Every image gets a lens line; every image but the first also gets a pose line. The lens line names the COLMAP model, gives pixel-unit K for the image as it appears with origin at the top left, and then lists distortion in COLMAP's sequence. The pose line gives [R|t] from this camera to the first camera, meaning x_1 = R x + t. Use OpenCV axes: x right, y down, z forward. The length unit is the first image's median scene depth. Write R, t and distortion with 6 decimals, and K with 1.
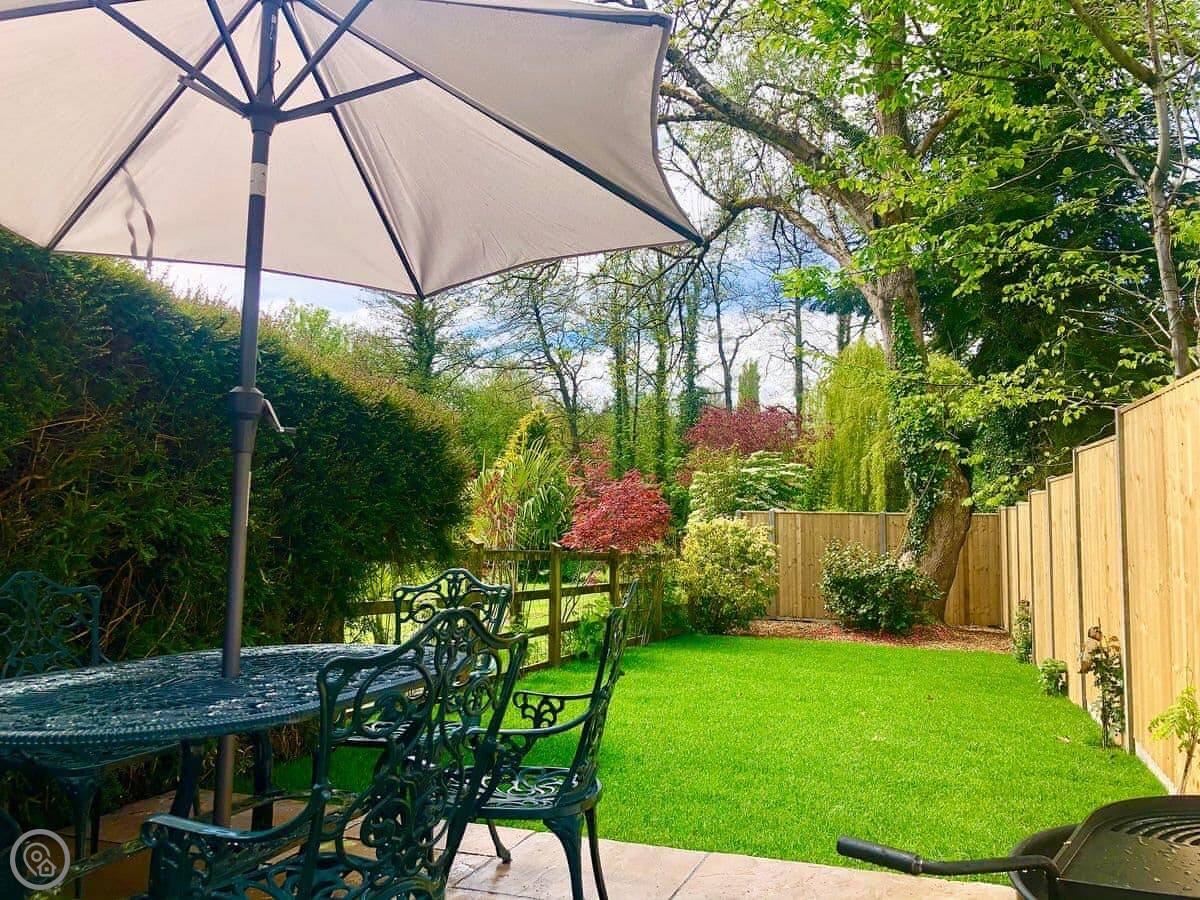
lens RADIAL K [[973.3, 0, 600.0], [0, 973.3, 450.0], [0, 0, 1]] dist [0.004915, 0.000841]
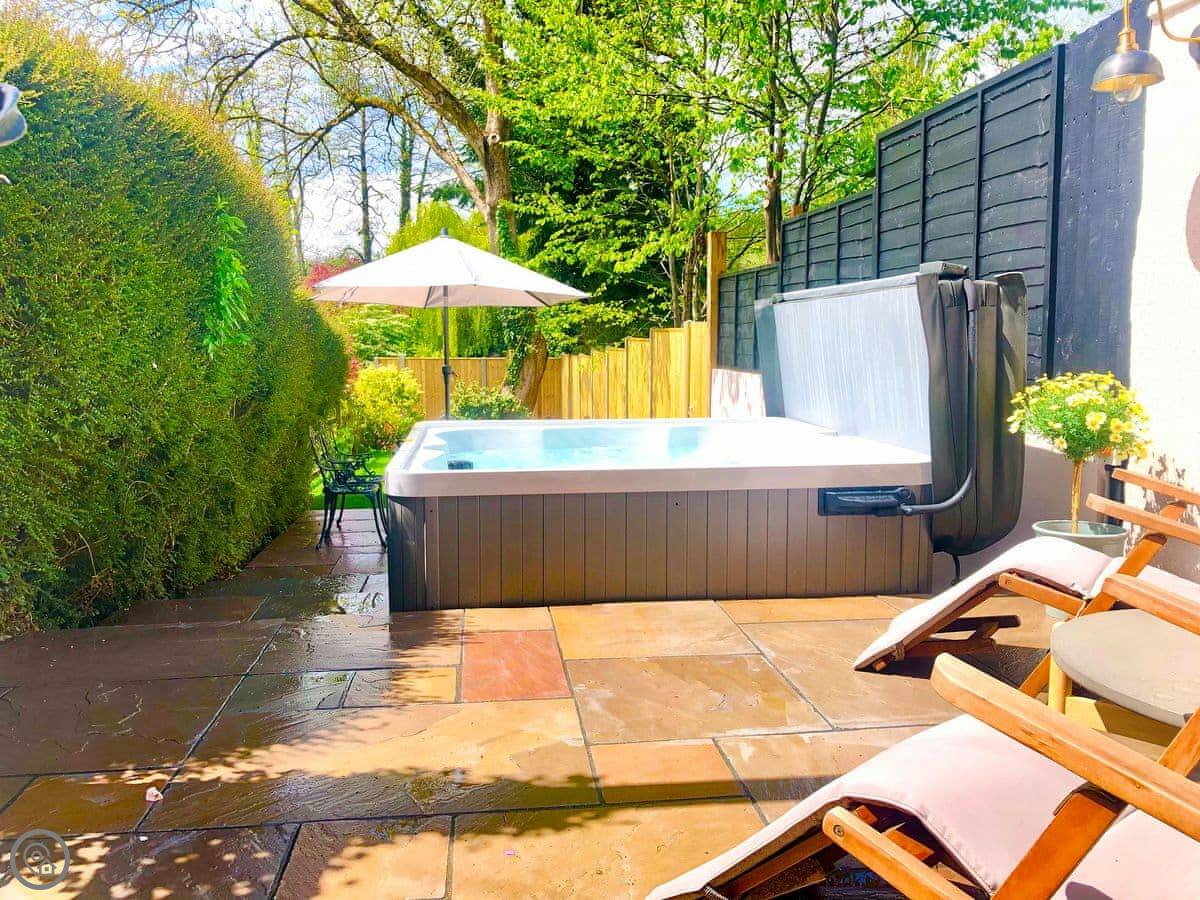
lens RADIAL K [[973.3, 0, 600.0], [0, 973.3, 450.0], [0, 0, 1]] dist [0.004915, 0.000841]
pose [[0.890568, -0.059708, 0.450915, -0.189575], [-0.021696, 0.984642, 0.173233, -0.049180], [-0.454333, -0.164059, 0.875595, -0.301557]]
